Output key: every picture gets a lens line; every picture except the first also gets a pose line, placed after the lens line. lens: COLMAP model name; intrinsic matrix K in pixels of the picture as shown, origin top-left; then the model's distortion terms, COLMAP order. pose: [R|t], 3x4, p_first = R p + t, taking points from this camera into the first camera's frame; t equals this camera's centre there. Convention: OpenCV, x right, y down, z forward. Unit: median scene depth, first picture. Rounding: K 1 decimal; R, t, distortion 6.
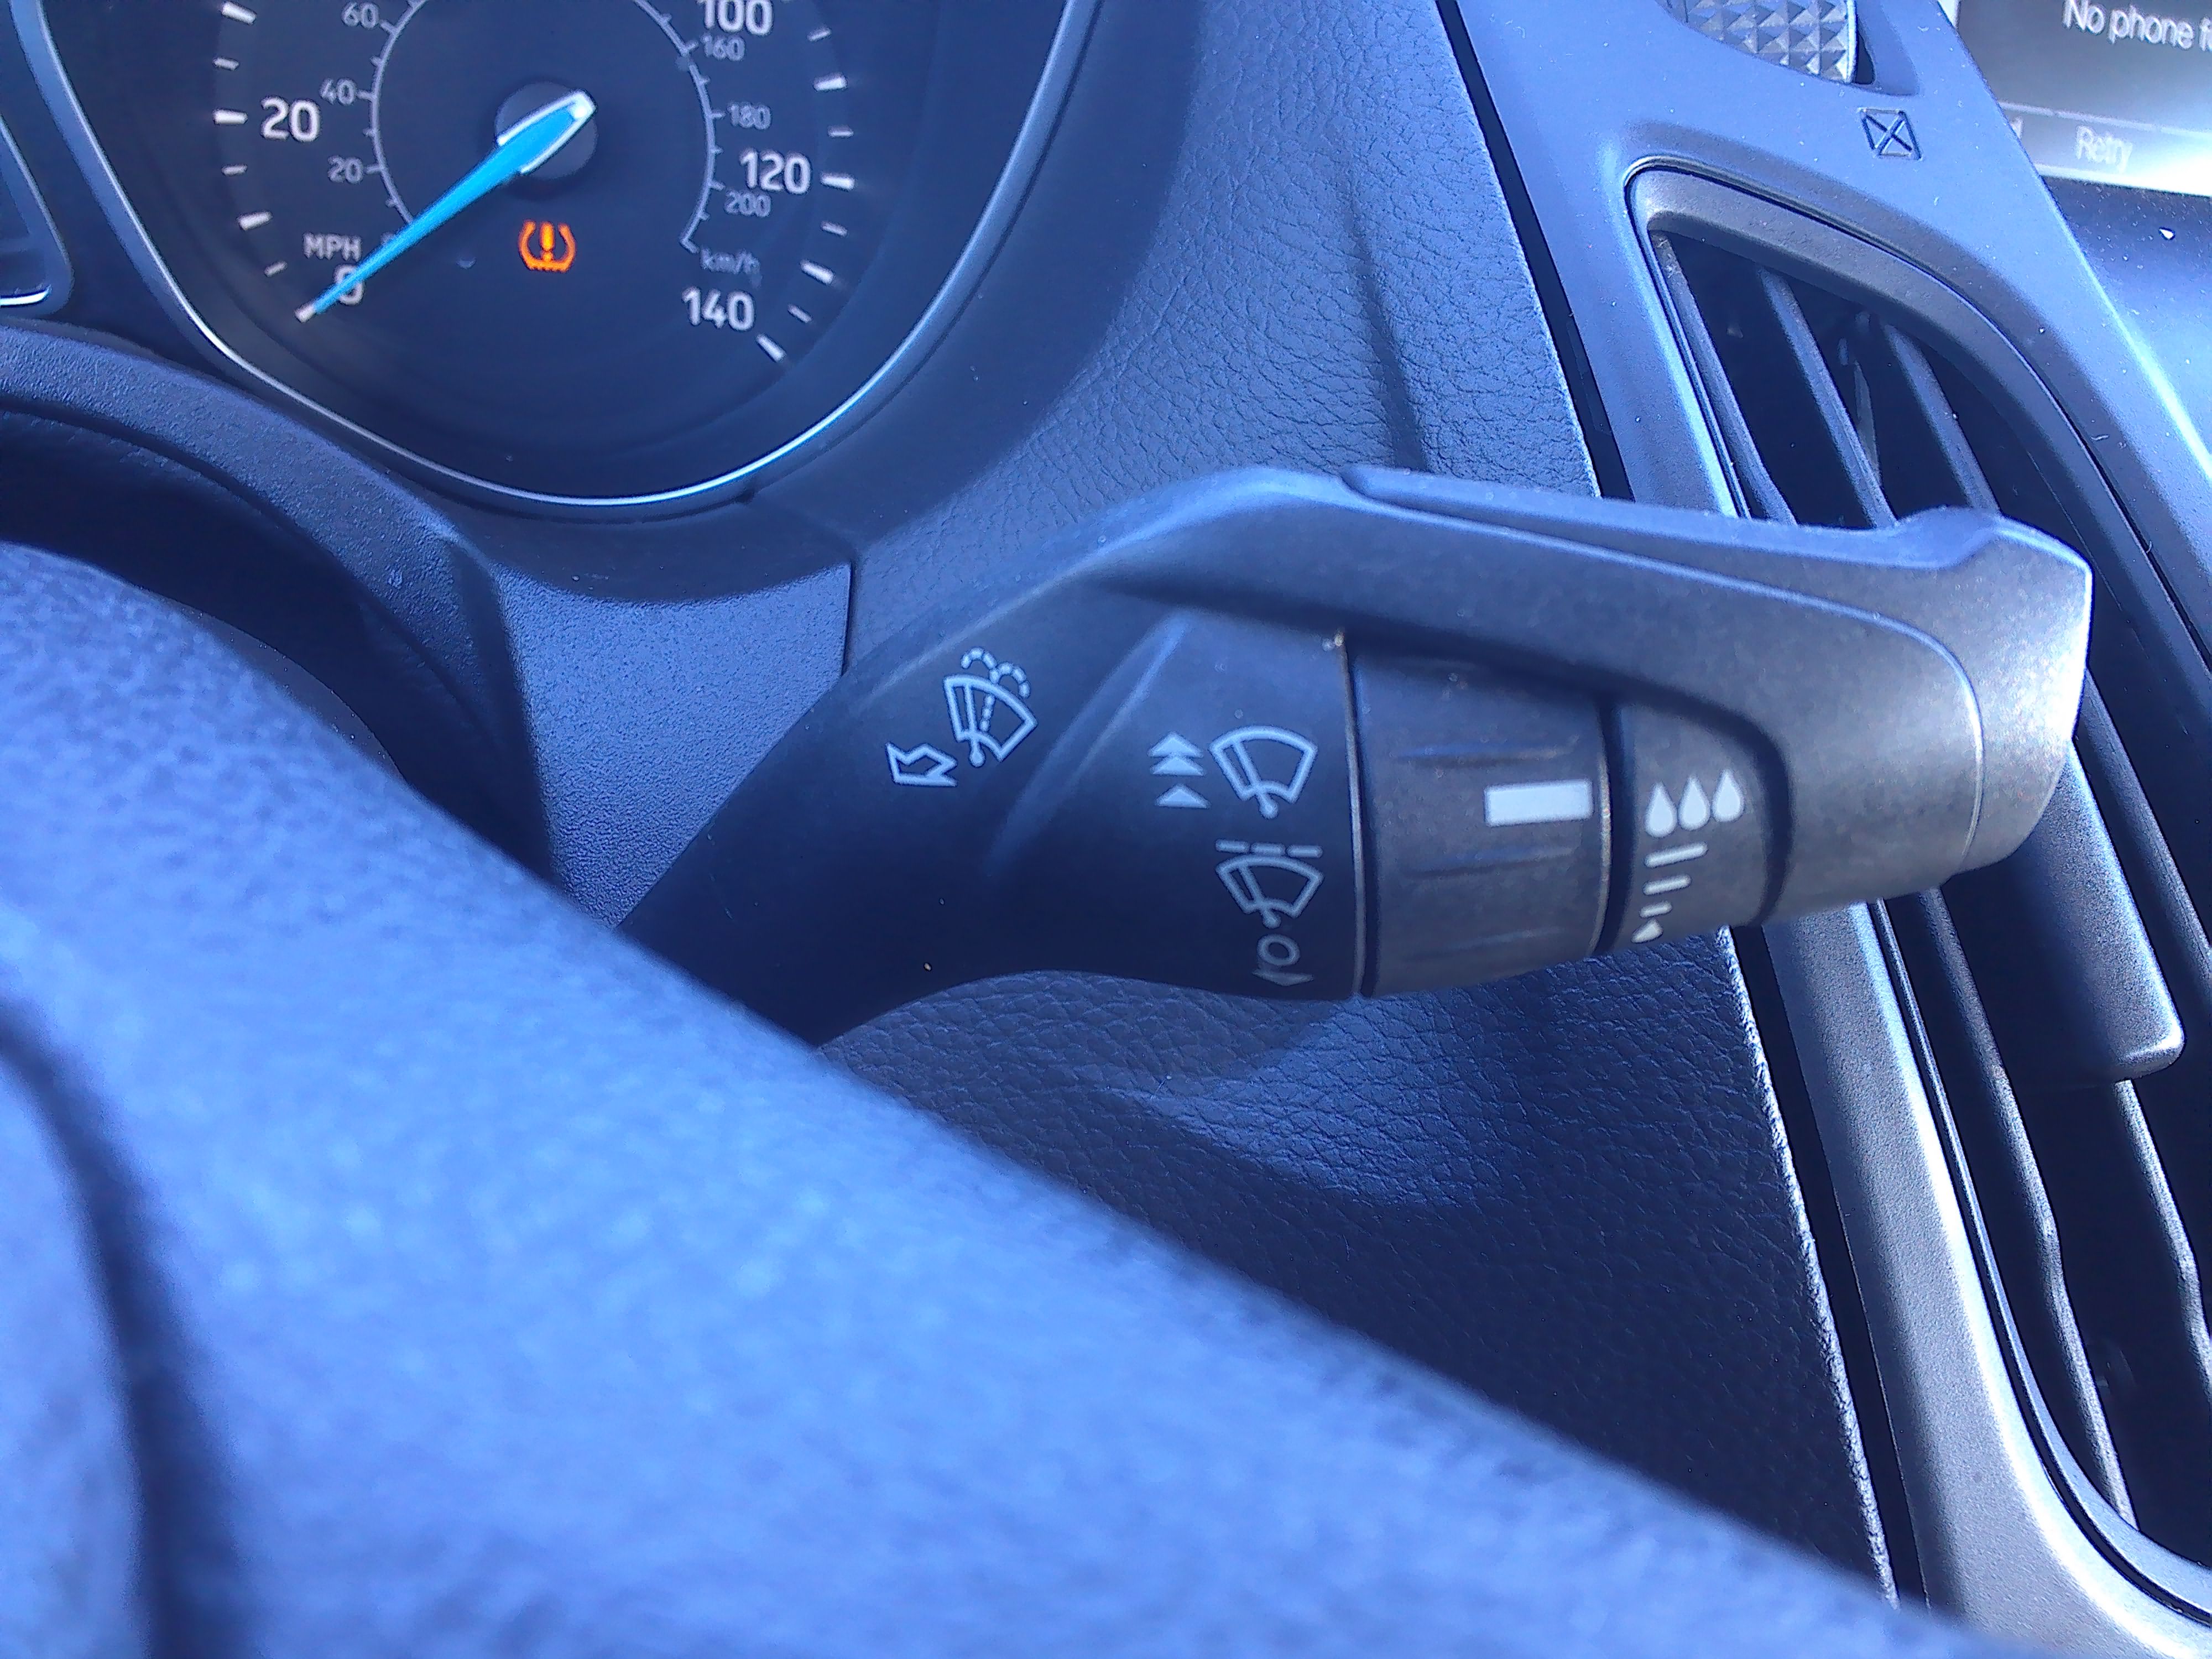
lens RADIAL K [[1868.0, 0, 1106.0], [0, 1868.0, 829.5], [0, 0, 1]] dist [-0.002953, -0.020430]
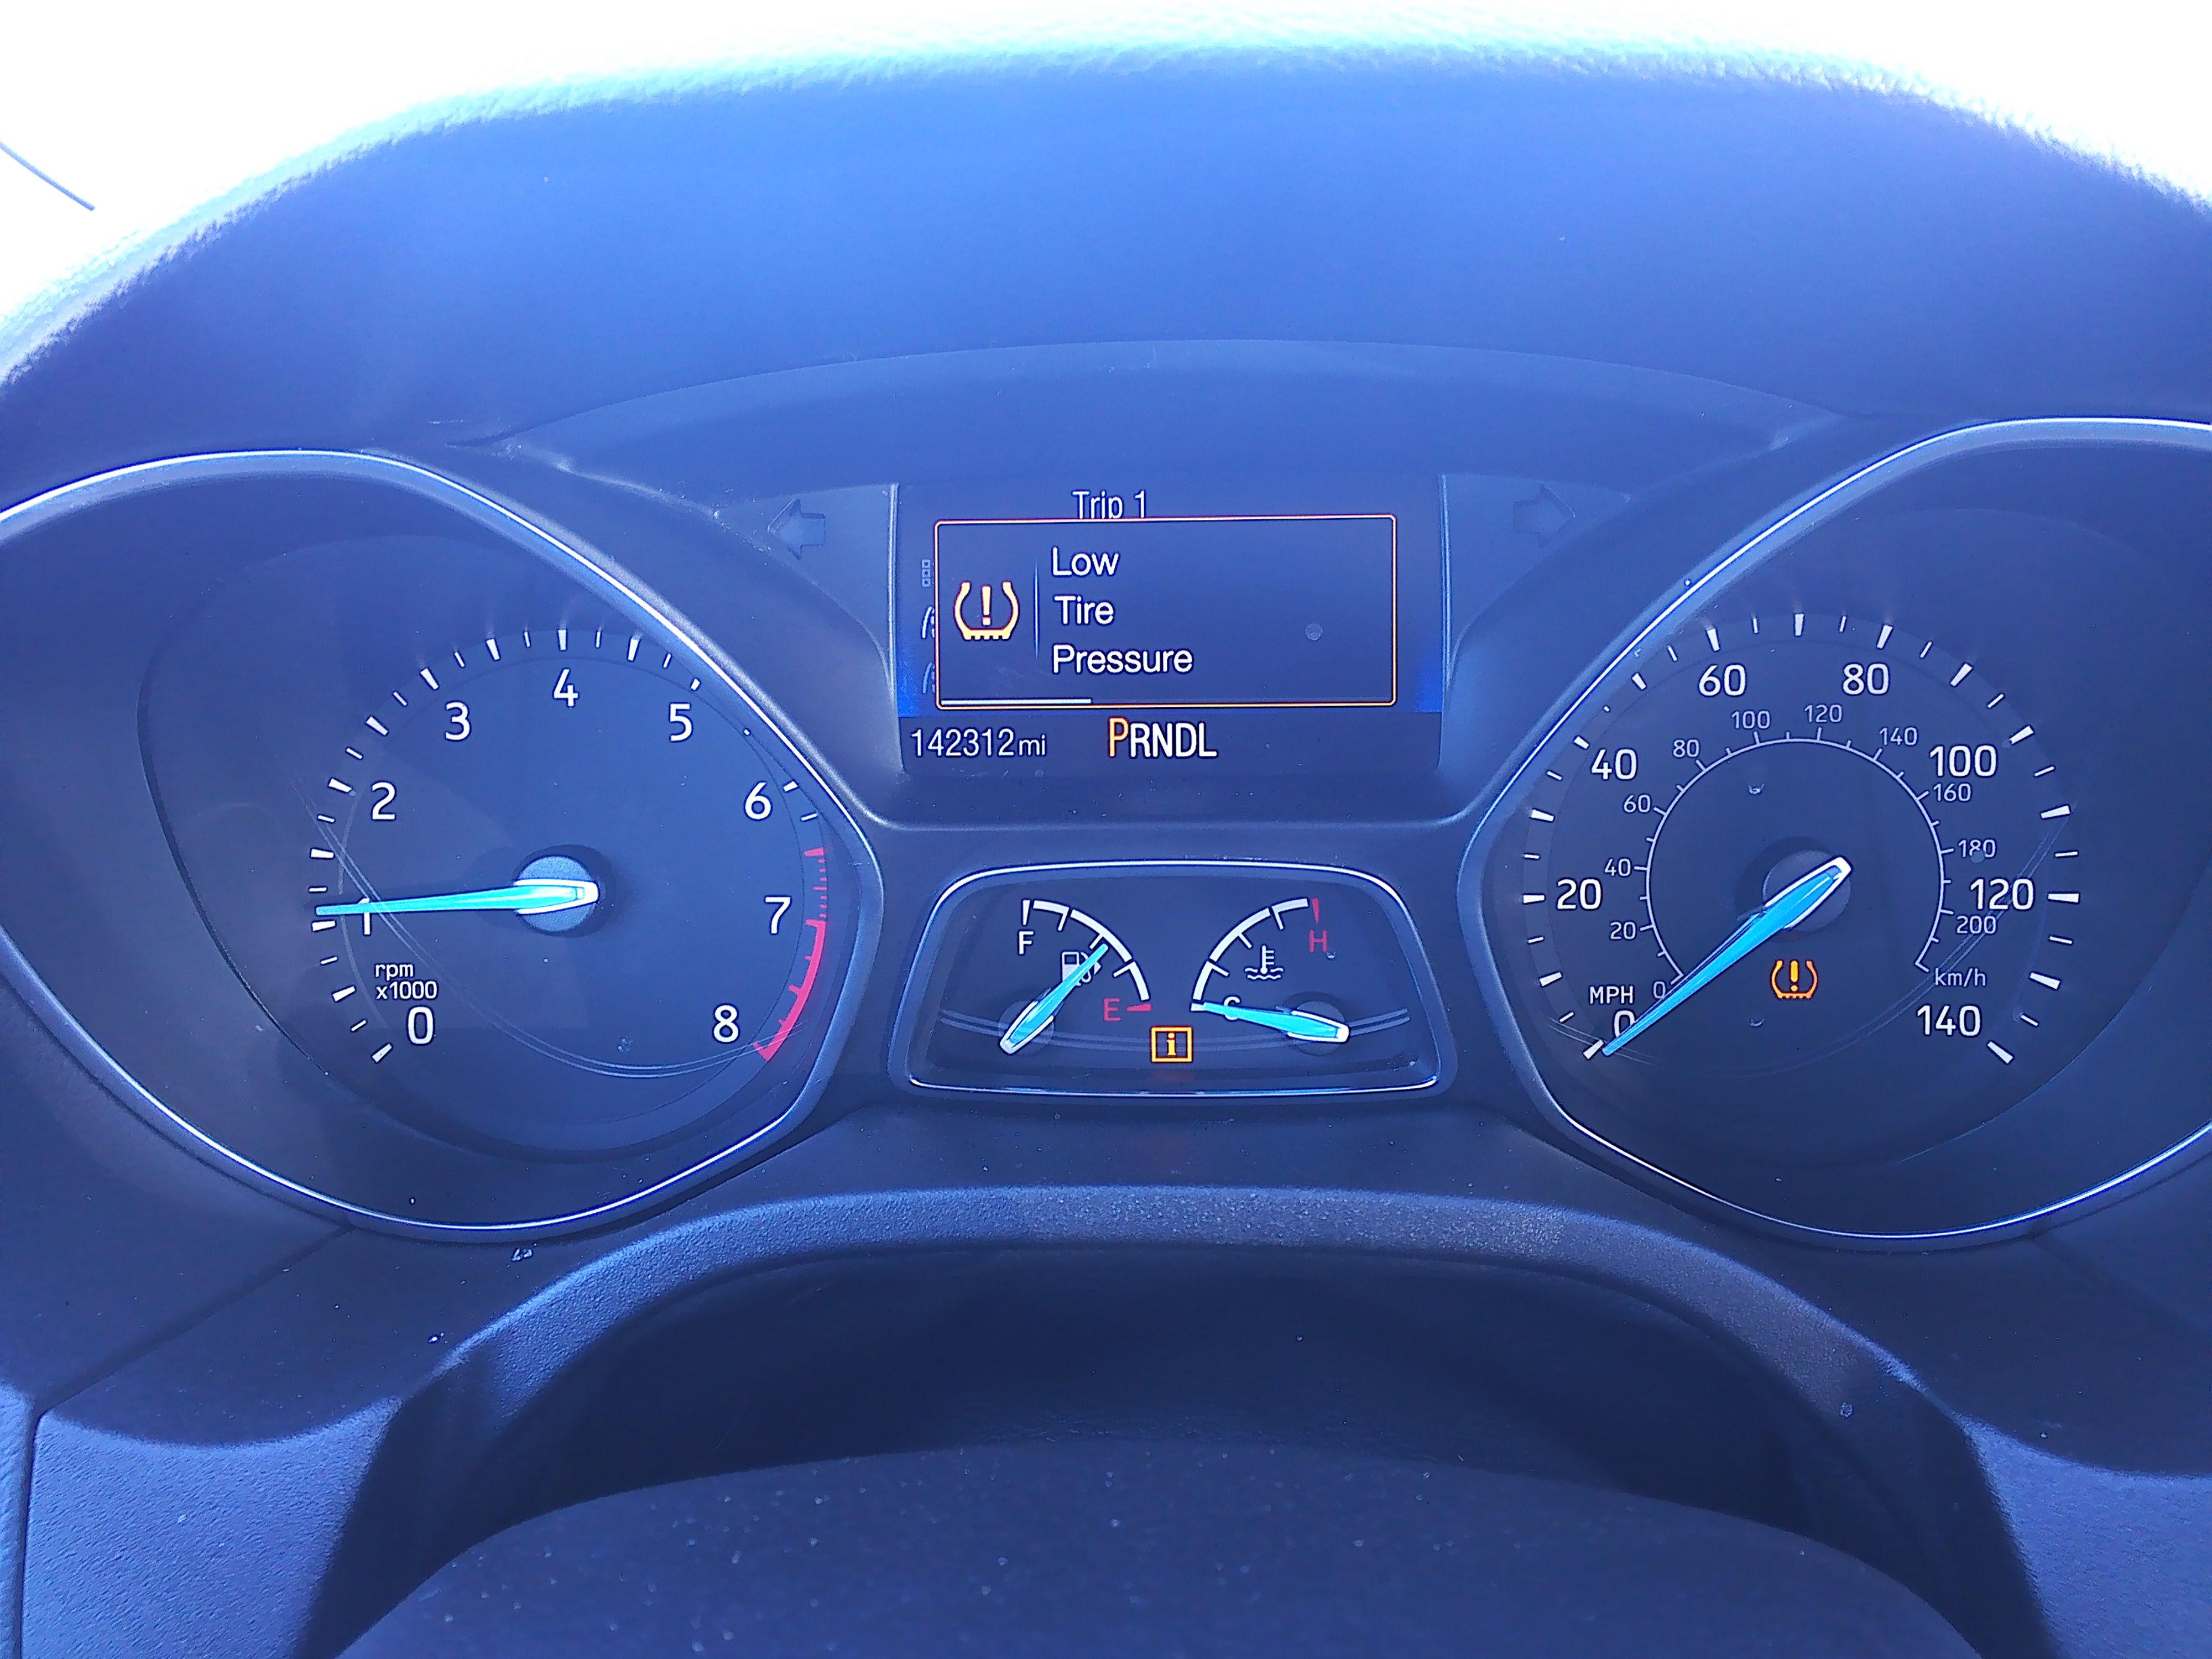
lens RADIAL K [[1819.3, 0, 1106.0], [0, 1819.3, 829.5], [0, 0, 1]] dist [0.089596, -0.199506]
pose [[0.925638, -0.052883, -0.374696, -0.273347], [-0.012482, 0.985381, -0.169908, -0.216298], [0.378204, 0.161950, 0.911446, -0.177661]]
